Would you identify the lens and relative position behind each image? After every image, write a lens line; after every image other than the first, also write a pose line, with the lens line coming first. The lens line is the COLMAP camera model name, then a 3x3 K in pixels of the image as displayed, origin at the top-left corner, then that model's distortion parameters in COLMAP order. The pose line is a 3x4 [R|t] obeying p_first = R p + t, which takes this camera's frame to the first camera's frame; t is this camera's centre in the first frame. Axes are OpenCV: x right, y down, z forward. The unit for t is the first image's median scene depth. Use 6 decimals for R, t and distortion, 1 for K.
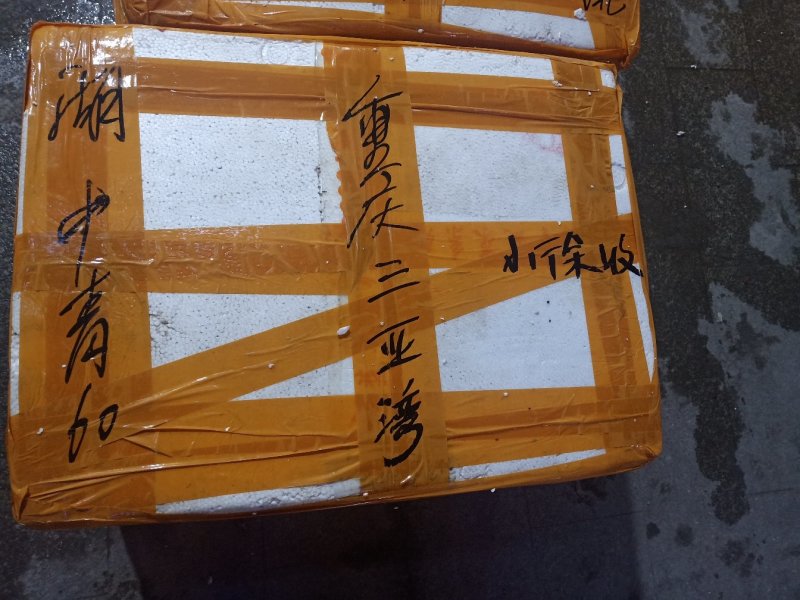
lens RADIAL K [[629.8, 0, 400.0], [0, 629.8, 300.0], [0, 0, 1]] dist [-0.015270, 0.054179]
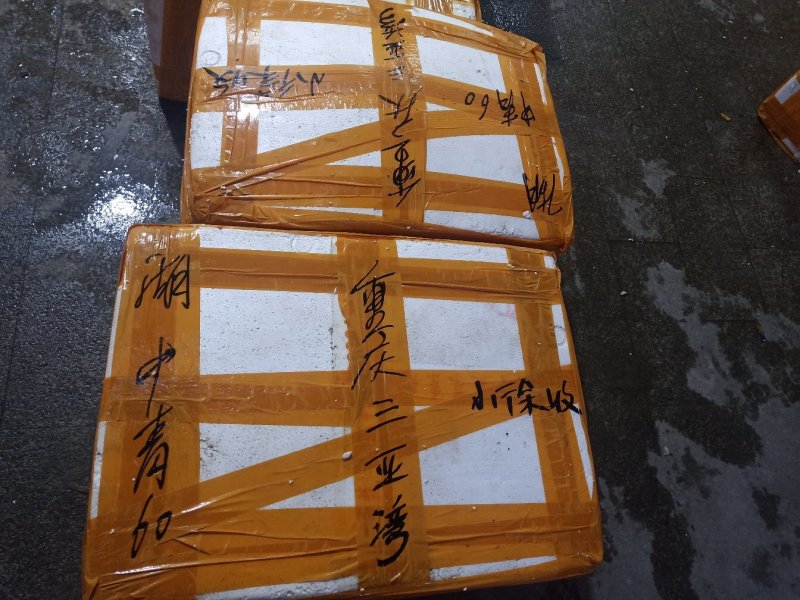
lens RADIAL K [[629.8, 0, 400.0], [0, 629.8, 300.0], [0, 0, 1]] dist [-0.015270, 0.054179]
pose [[0.999605, 0.015106, 0.023703, -0.016522], [-0.009797, 0.977673, -0.209902, 0.008115], [-0.026344, 0.209587, 0.977435, -0.305385]]
